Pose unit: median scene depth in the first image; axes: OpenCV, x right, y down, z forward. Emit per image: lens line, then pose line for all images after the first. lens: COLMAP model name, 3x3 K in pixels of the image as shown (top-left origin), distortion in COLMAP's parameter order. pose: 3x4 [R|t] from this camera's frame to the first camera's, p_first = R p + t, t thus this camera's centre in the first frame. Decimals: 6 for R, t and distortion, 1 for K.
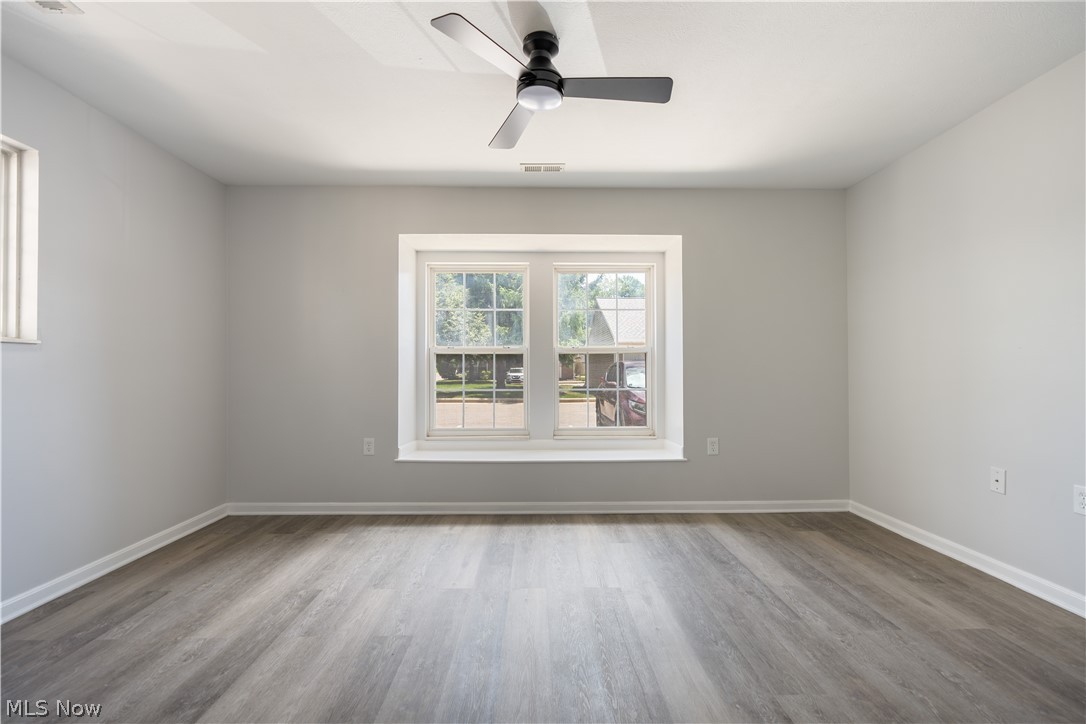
lens RADIAL K [[488.5, 0, 545.3], [0, 488.5, 369.1], [0, 0, 1]] dist [-0.006594, 0.003468]
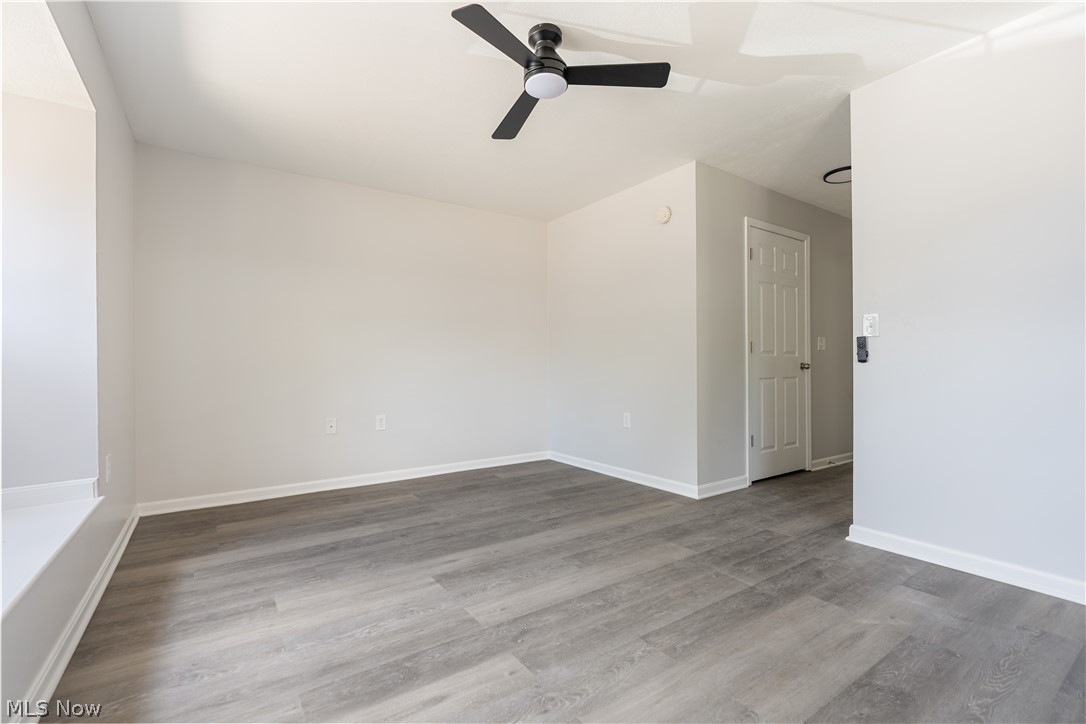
lens RADIAL K [[488.5, 0, 542.8], [0, 488.5, 362.7], [0, 0, 1]] dist [-0.006594, 0.003468]
pose [[-0.555331, 0.012986, 0.831528, -0.712371], [0.005194, 0.999913, -0.012146, 0.048177], [-0.831613, -0.002426, -0.555350, 1.277420]]
